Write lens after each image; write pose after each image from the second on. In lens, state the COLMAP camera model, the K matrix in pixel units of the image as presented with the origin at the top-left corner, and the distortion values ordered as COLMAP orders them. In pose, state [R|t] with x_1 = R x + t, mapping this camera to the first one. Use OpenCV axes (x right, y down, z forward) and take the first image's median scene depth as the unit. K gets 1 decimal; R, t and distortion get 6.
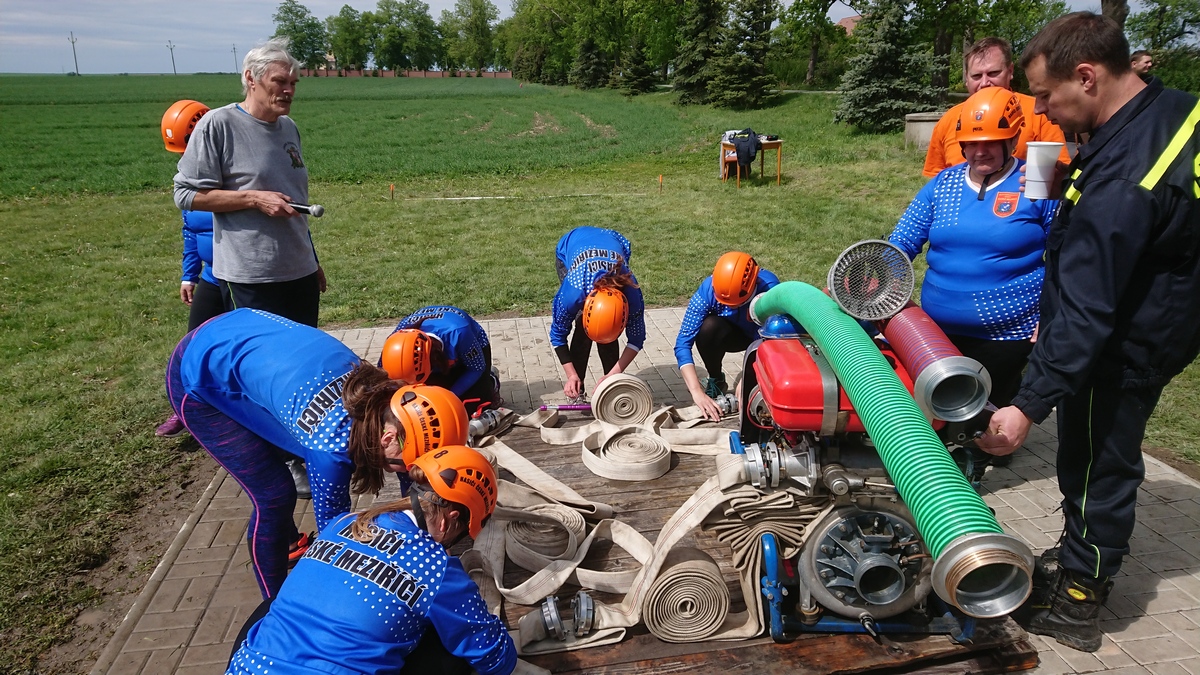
lens RADIAL K [[788.3, 0, 601.4], [0, 788.3, 332.4], [0, 0, 1]] dist [0.185014, -0.262428]
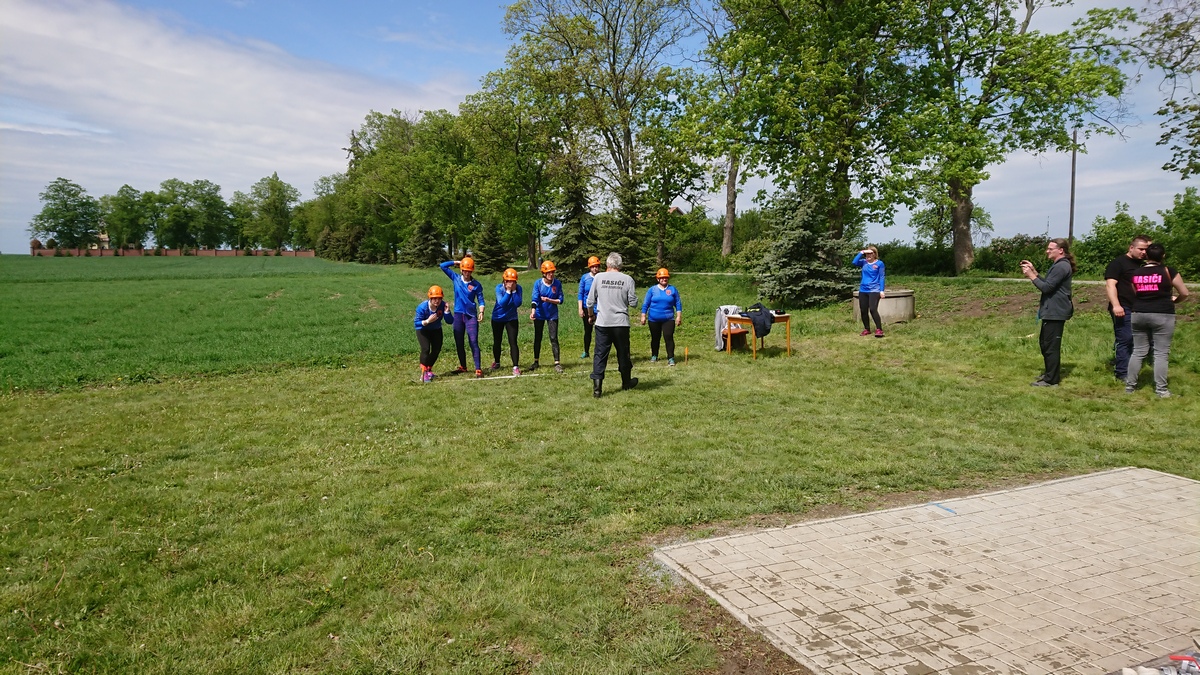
lens RADIAL K [[788.3, 0, 601.4], [0, 788.3, 332.4], [0, 0, 1]] dist [0.185014, -0.262428]
pose [[0.968519, -0.017544, 0.248319, -0.263303], [0.070115, 0.976355, -0.204488, -0.021448], [-0.238860, 0.215462, 0.946849, 0.080616]]
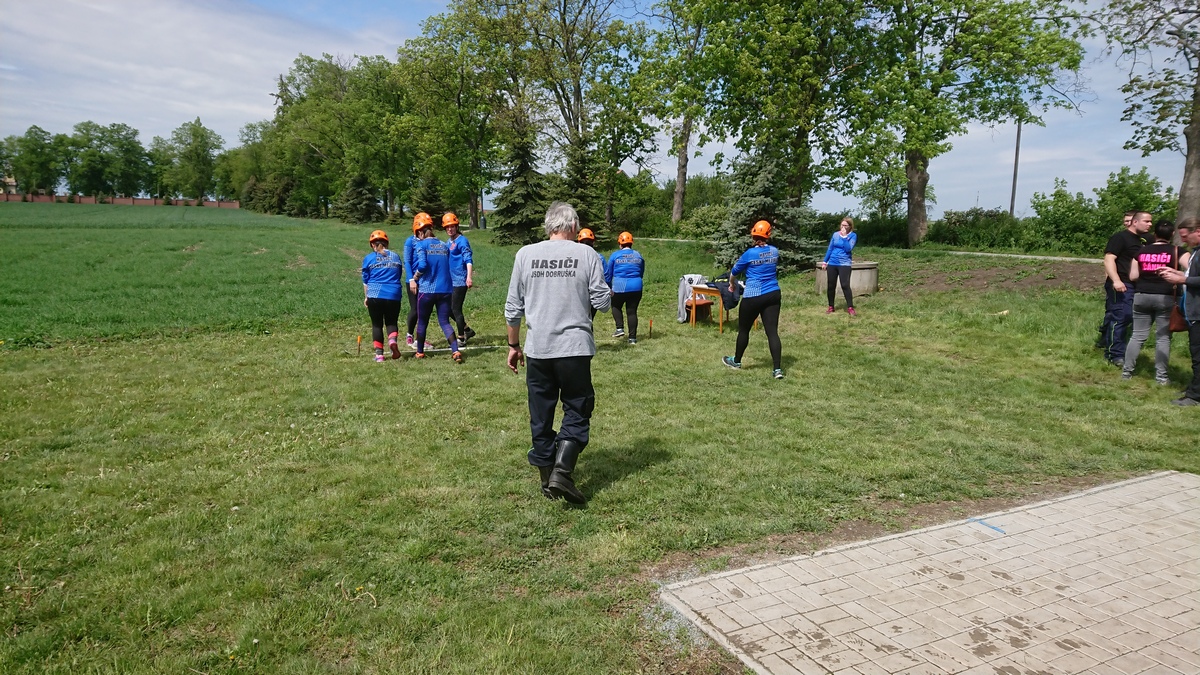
lens RADIAL K [[788.3, 0, 601.4], [0, 788.3, 332.4], [0, 0, 1]] dist [0.185014, -0.262428]
pose [[0.946820, -0.011066, 0.321574, -0.263582], [0.063808, 0.986018, -0.153940, -0.044511], [-0.315374, 0.166273, 0.934287, 0.157745]]
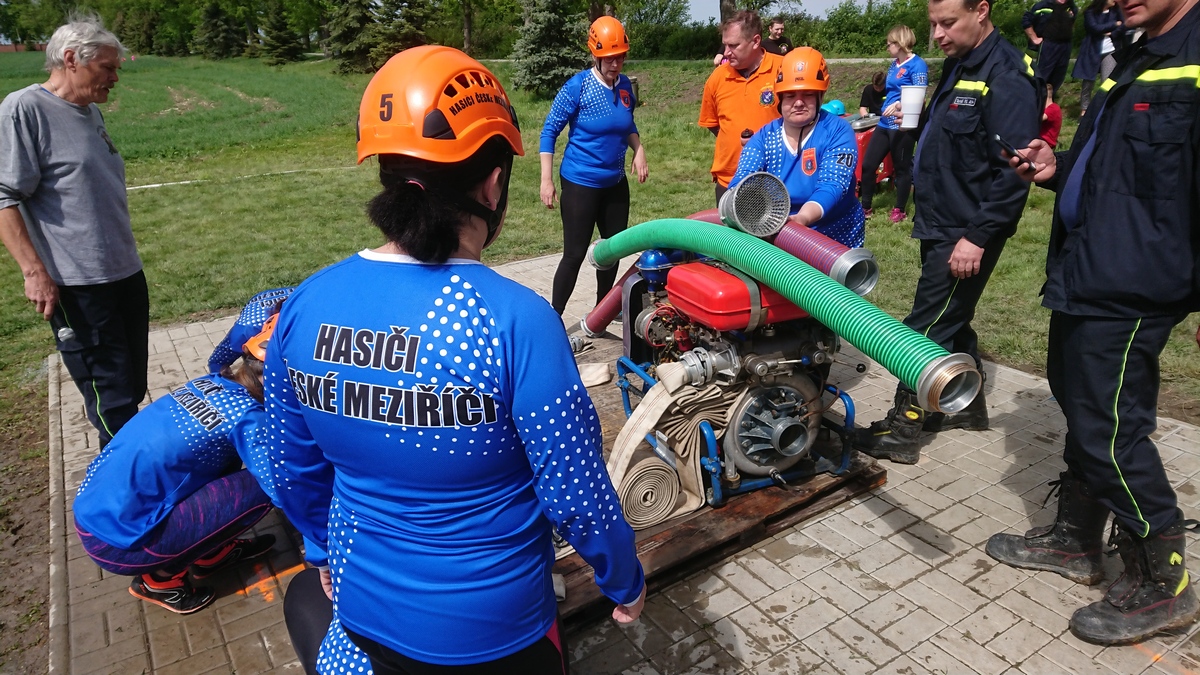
lens RADIAL K [[788.3, 0, 601.4], [0, 788.3, 332.4], [0, 0, 1]] dist [0.185014, -0.262428]
pose [[0.915310, -0.152771, 0.372651, -0.061919], [0.139887, 0.988253, 0.061549, 0.003482], [-0.377676, -0.004208, 0.925928, -0.009893]]
